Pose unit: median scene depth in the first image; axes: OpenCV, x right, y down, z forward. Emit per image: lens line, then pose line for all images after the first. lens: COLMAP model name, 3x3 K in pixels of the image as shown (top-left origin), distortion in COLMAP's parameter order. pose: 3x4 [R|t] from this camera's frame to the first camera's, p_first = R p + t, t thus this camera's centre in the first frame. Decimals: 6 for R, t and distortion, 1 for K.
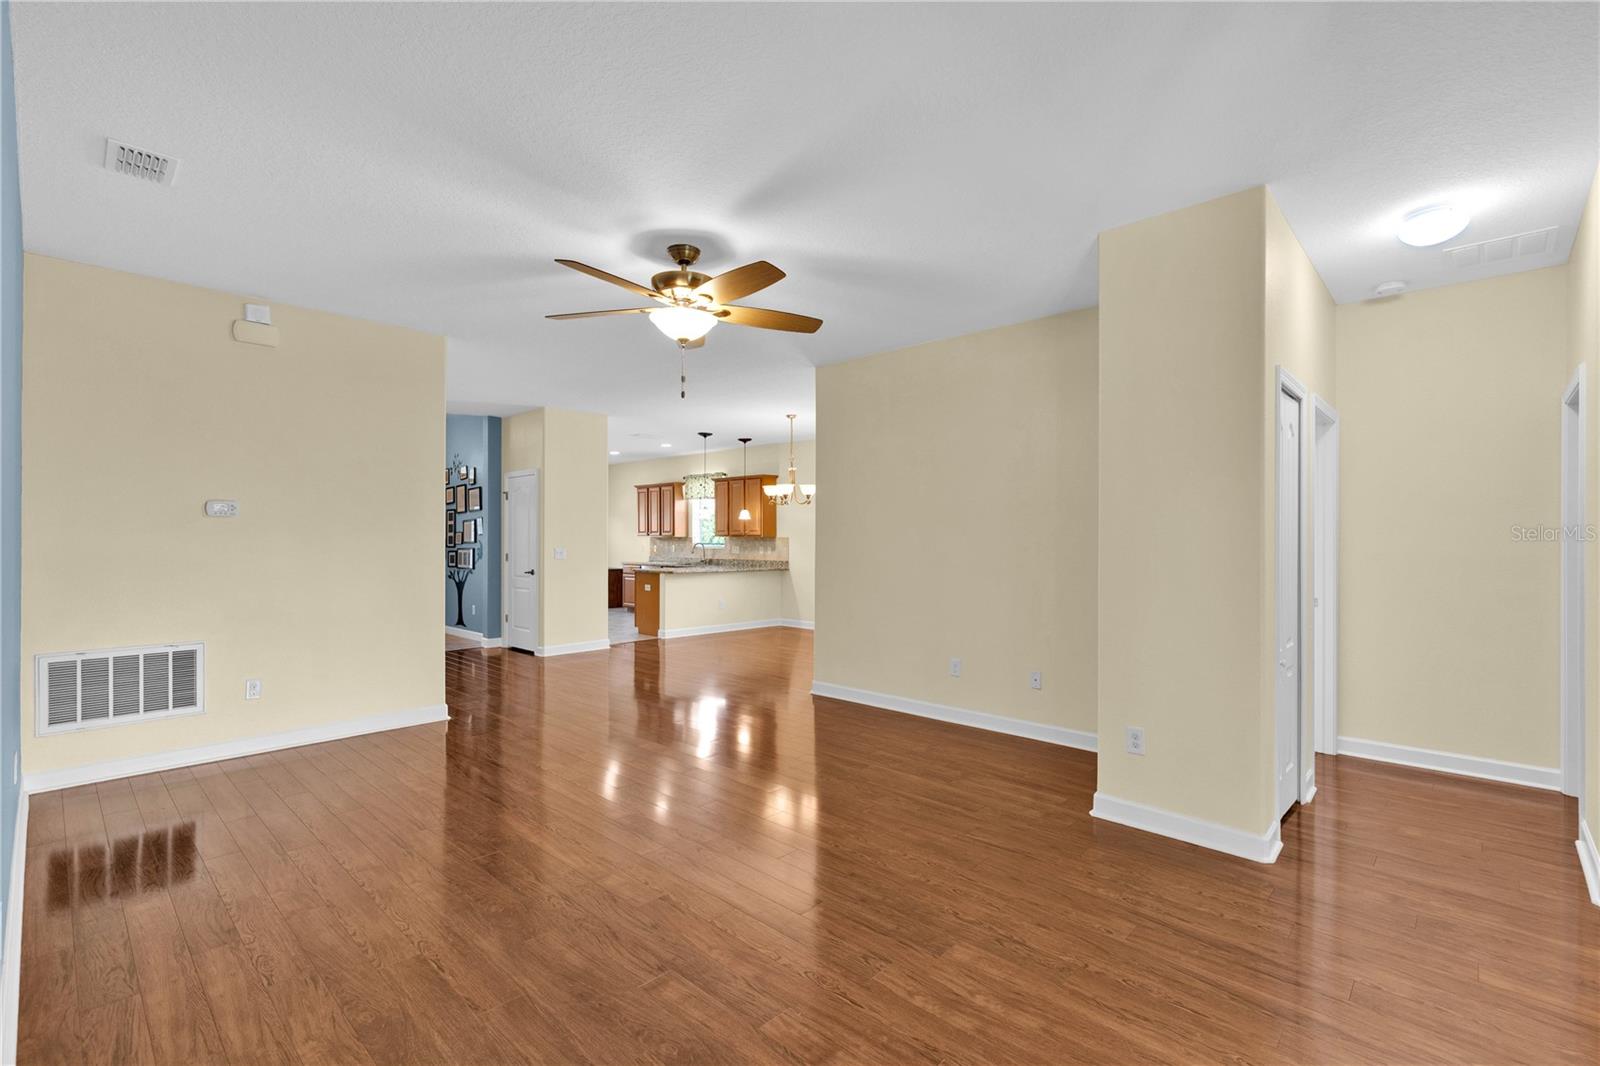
lens RADIAL K [[722.7, 0, 797.9], [0, 722.7, 536.2], [0, 0, 1]] dist [0.014501, -0.000572]
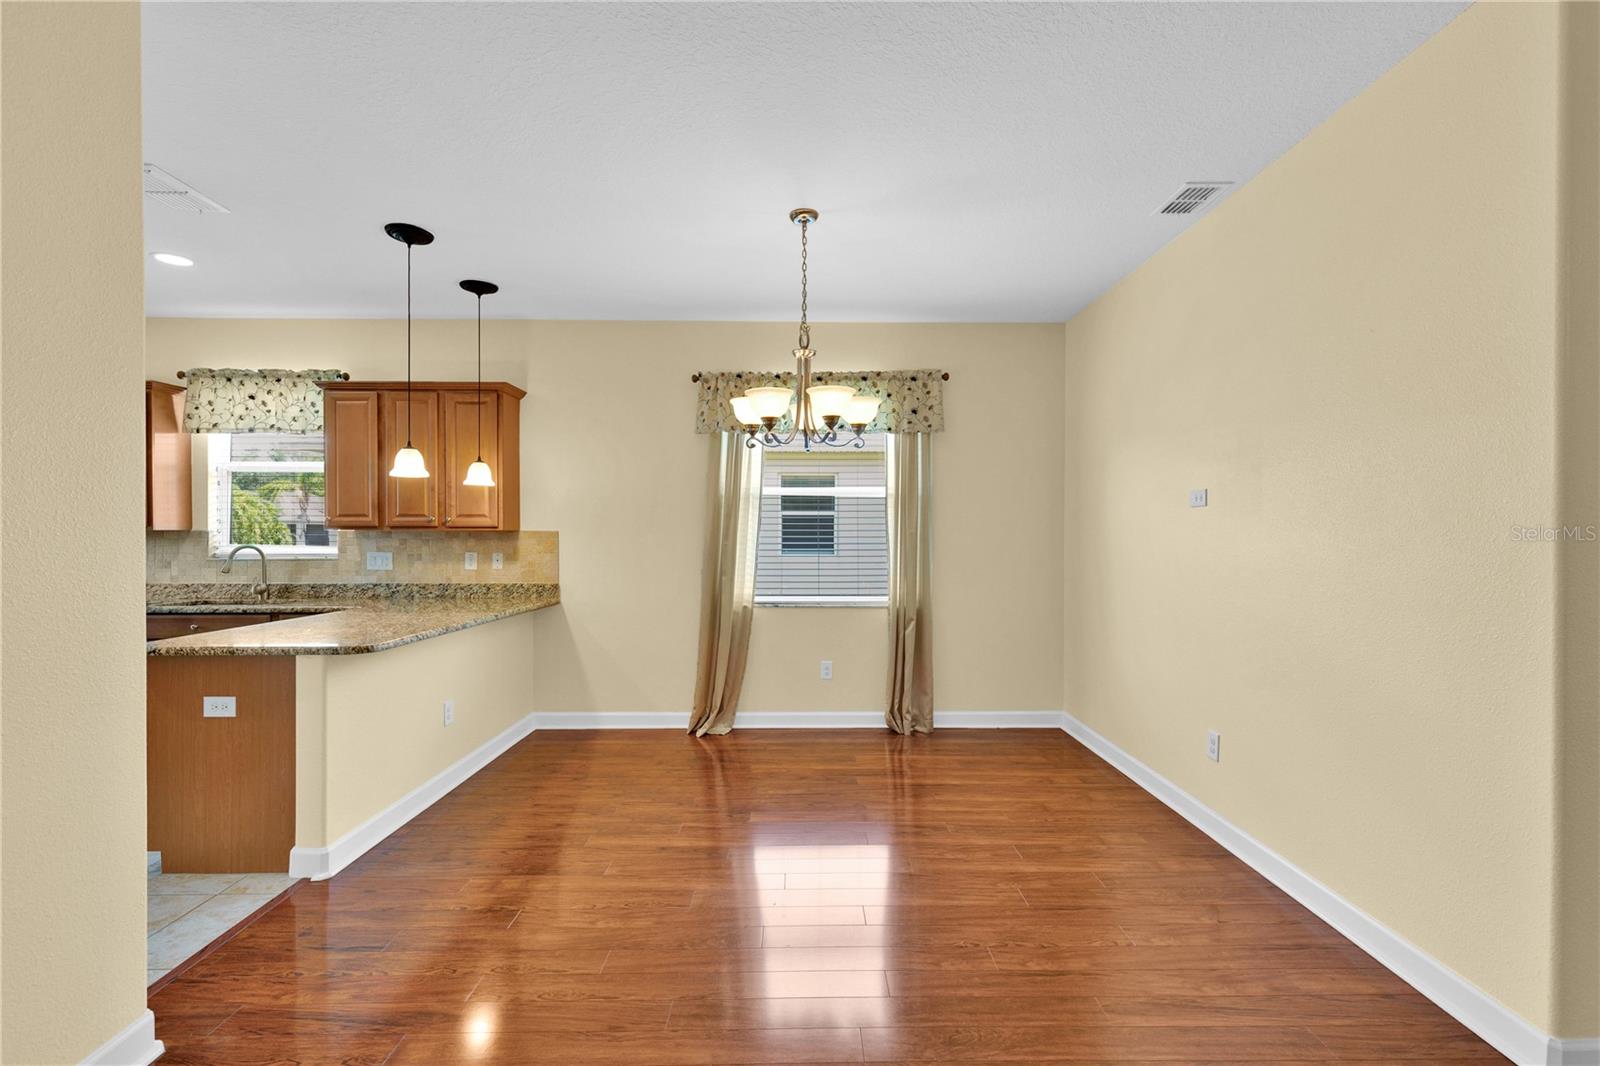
lens RADIAL K [[722.7, 0, 803.3], [0, 722.7, 535.0], [0, 0, 1]] dist [0.014501, -0.000572]
pose [[0.721147, -0.003412, 0.692774, -0.205580], [0.001479, 0.999993, 0.003386, 0.002976], [-0.692781, -0.001417, 0.721147, 0.544087]]
